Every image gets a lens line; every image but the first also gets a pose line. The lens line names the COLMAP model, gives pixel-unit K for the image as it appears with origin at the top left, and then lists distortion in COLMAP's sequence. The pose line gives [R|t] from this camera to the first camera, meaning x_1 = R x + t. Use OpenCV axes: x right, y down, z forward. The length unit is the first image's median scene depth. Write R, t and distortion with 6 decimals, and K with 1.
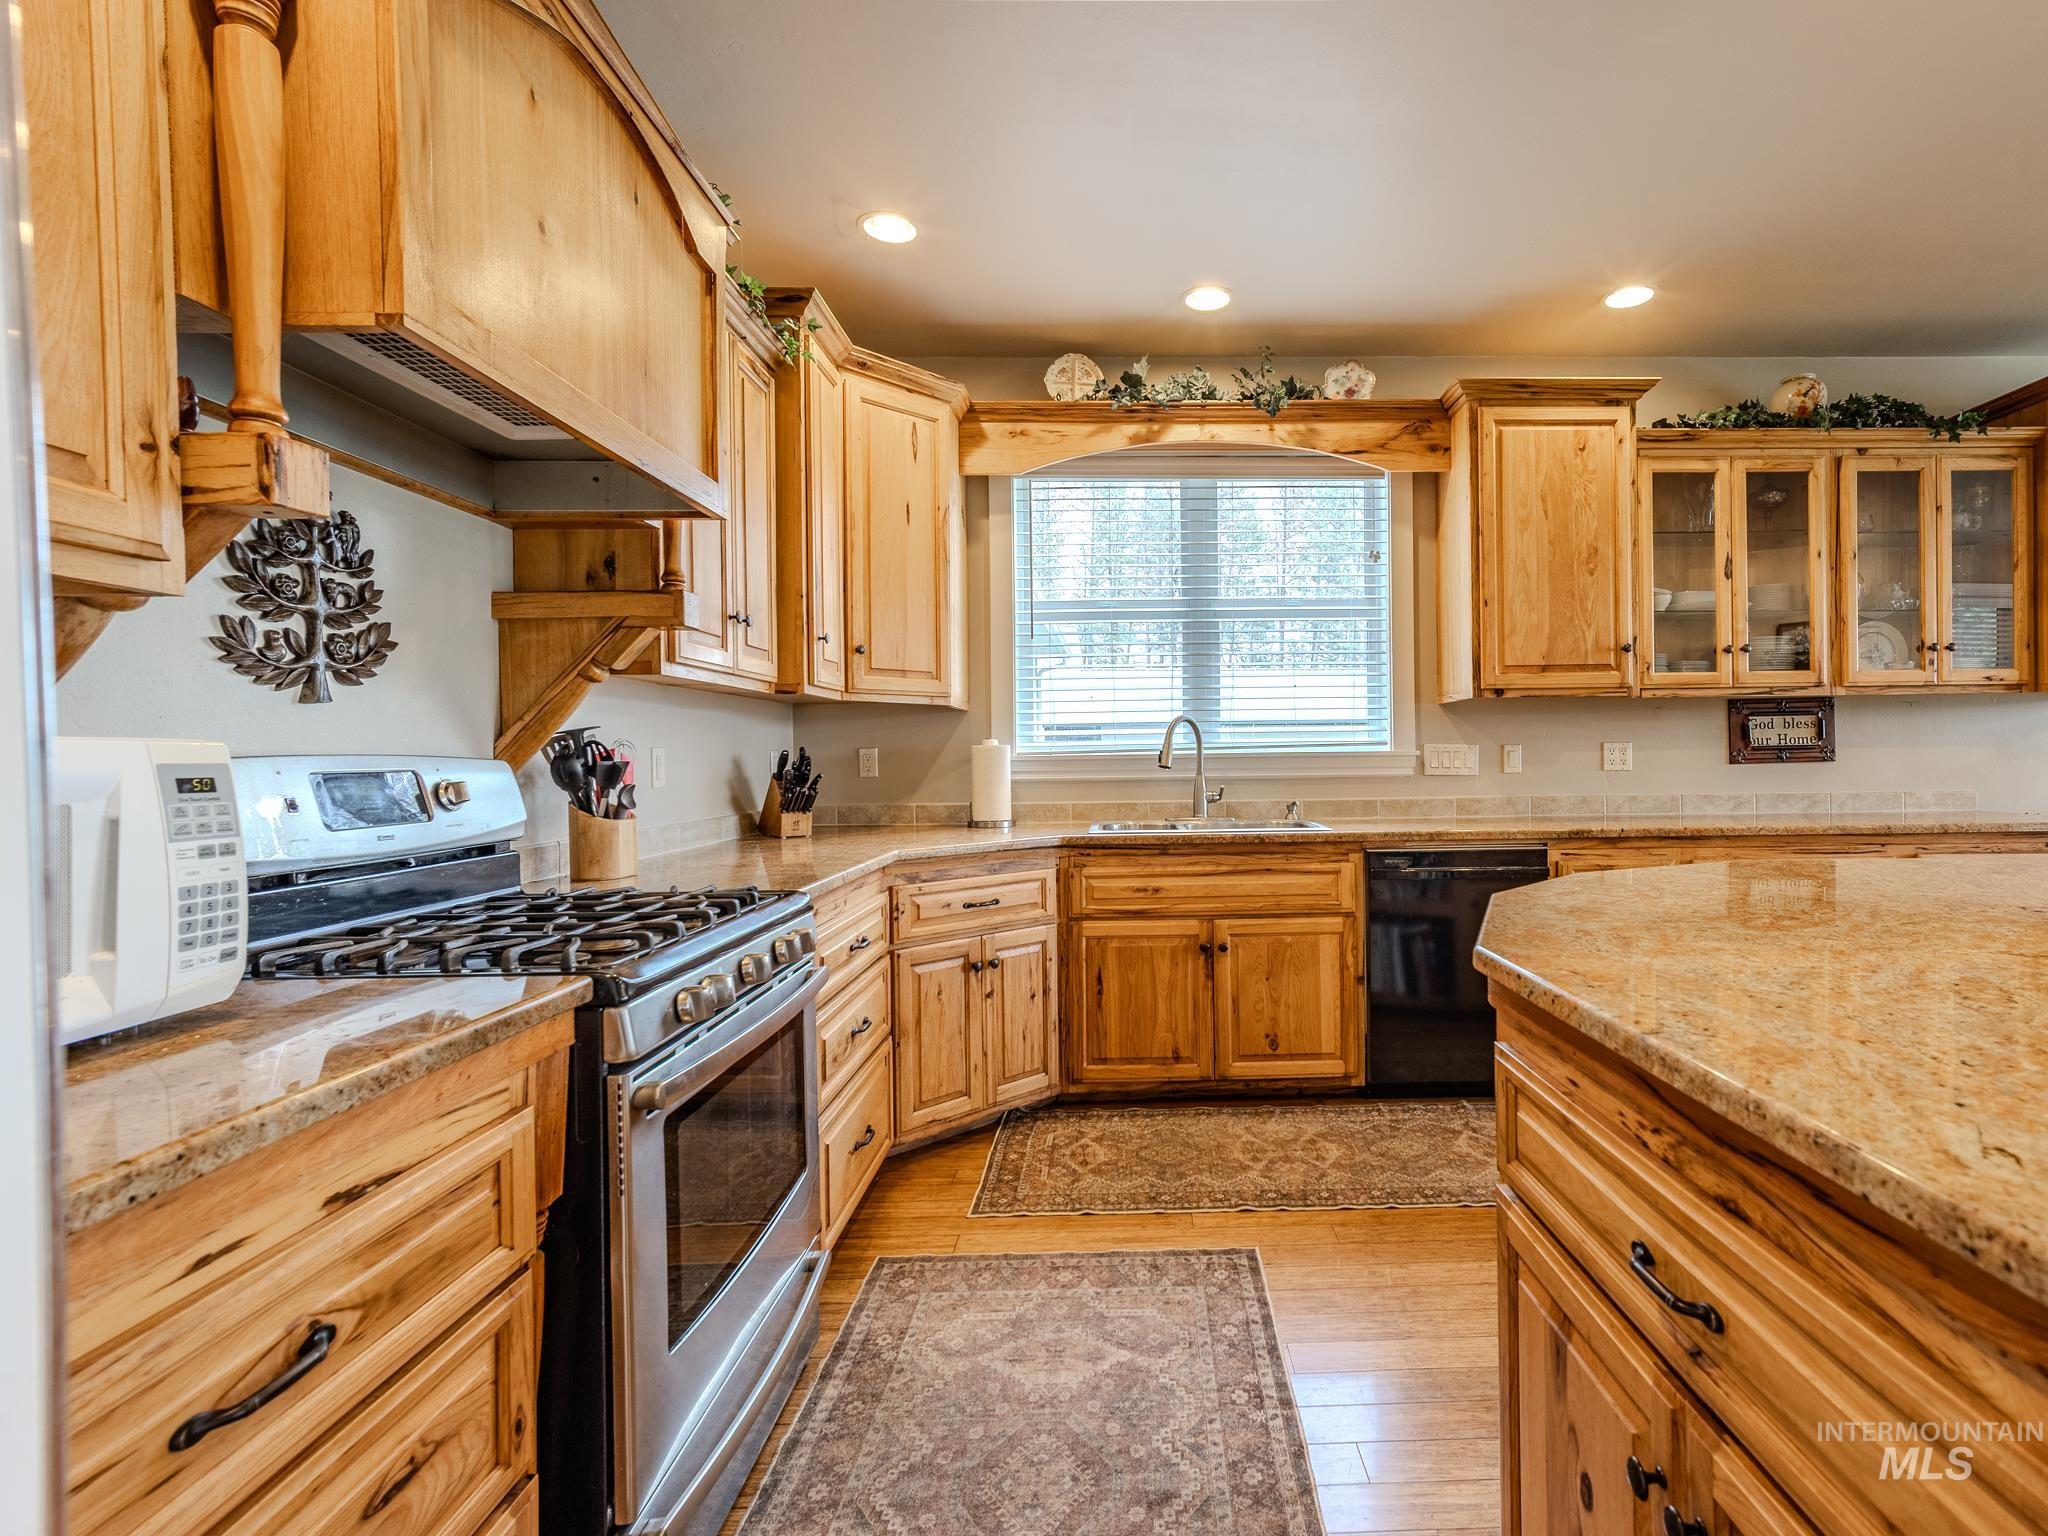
lens RADIAL K [[980.9, 0, 1150.5], [0, 980.9, 762.9], [0, 0, 1]] dist [0.000367, 0.000458]
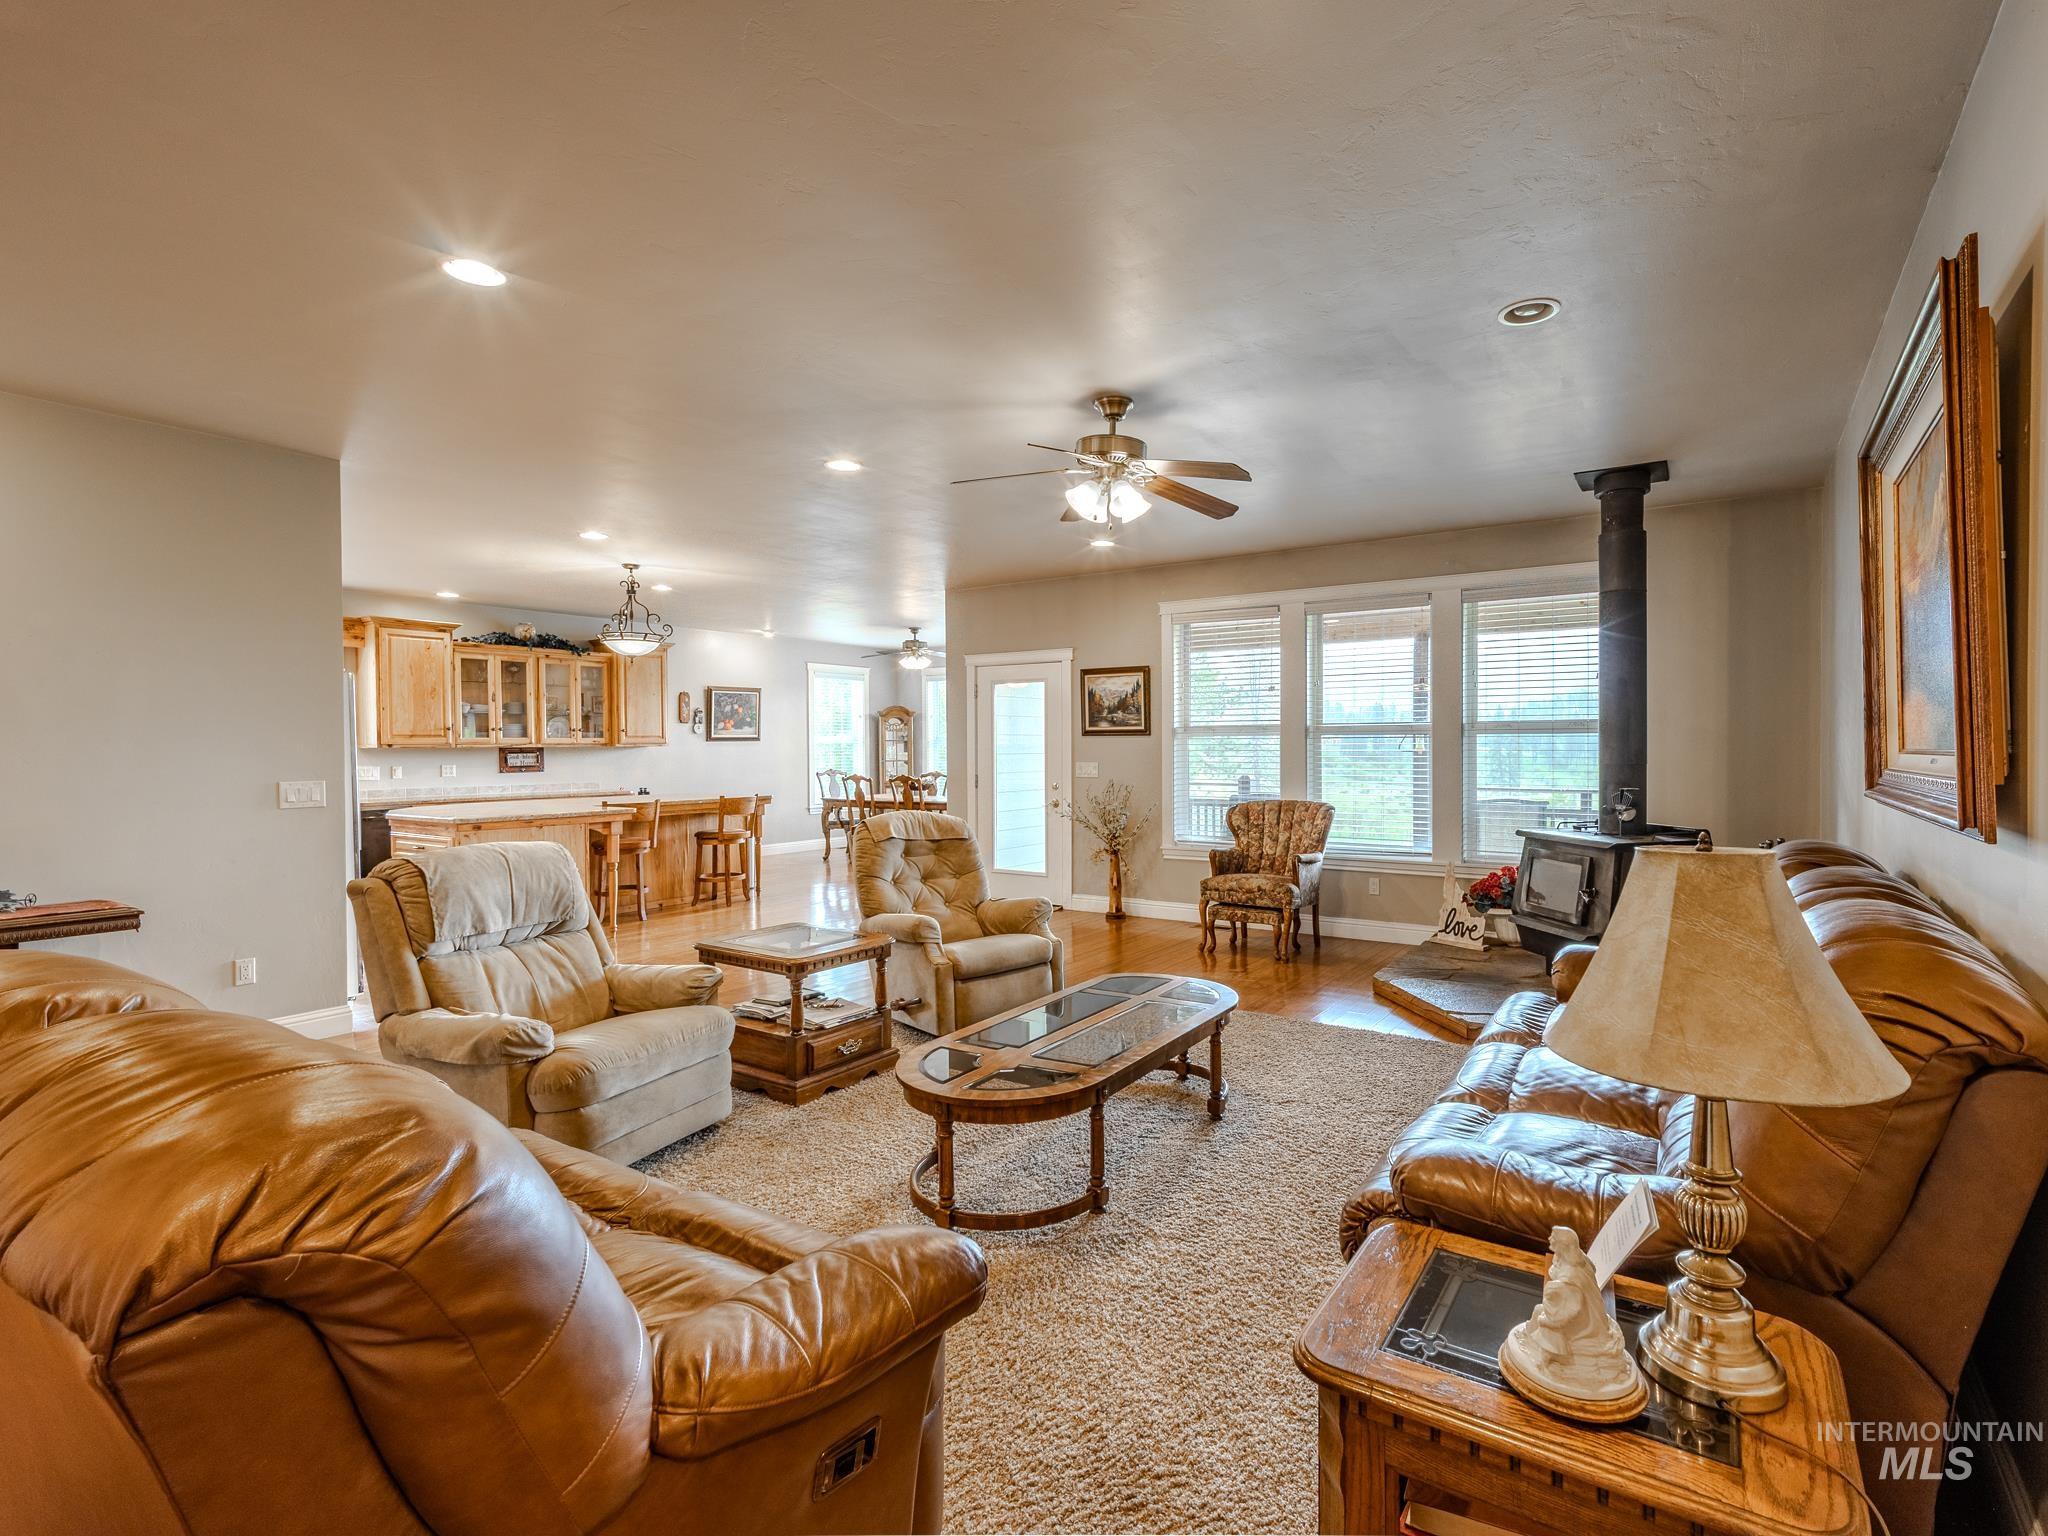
lens RADIAL K [[976.0, 0, 1099.1], [0, 976.0, 758.1], [0, 0, 1]] dist [-0.000483, 0.000035]
pose [[0.565327, -0.002151, 0.824864, -0.641113], [0.005647, 0.999983, -0.001262, -0.028193], [-0.824848, 0.005372, 0.565329, -1.803065]]
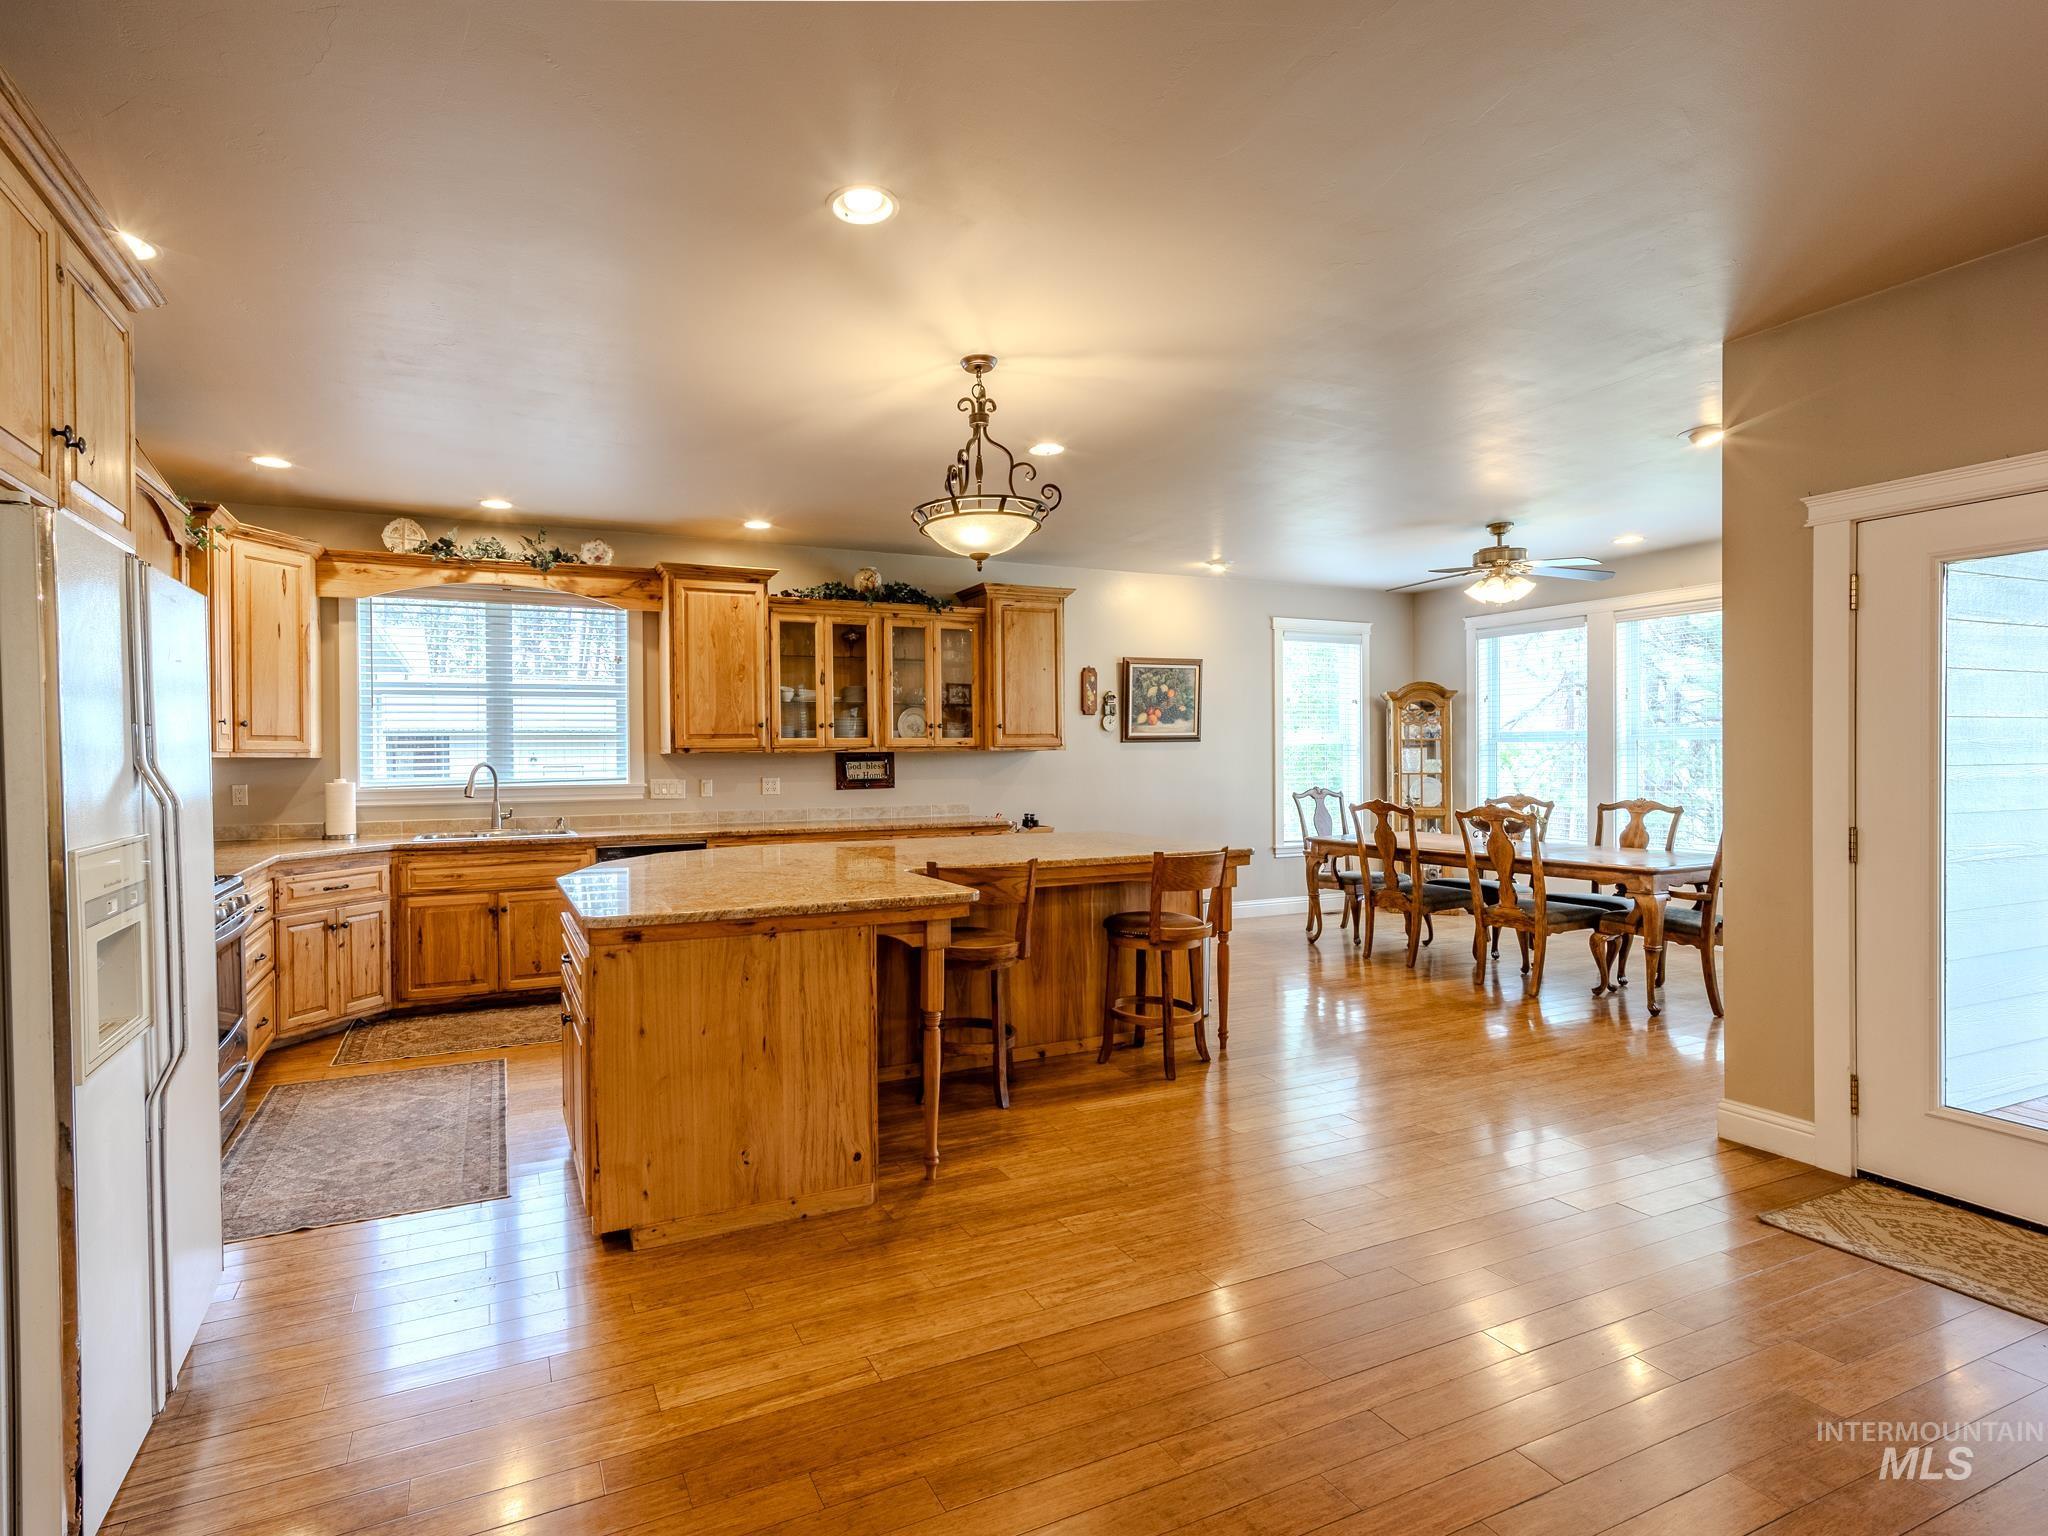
lens RADIAL K [[984.3, 0, 892.0], [0, 984.3, 762.6], [0, 0, 1]] dist [-0.001018, -0.000015]
pose [[0.933712, 0.000986, 0.358023, 0.082532], [0.000088, 0.999996, -0.002984, -0.045768], [-0.358024, 0.002817, 0.933708, -0.687446]]
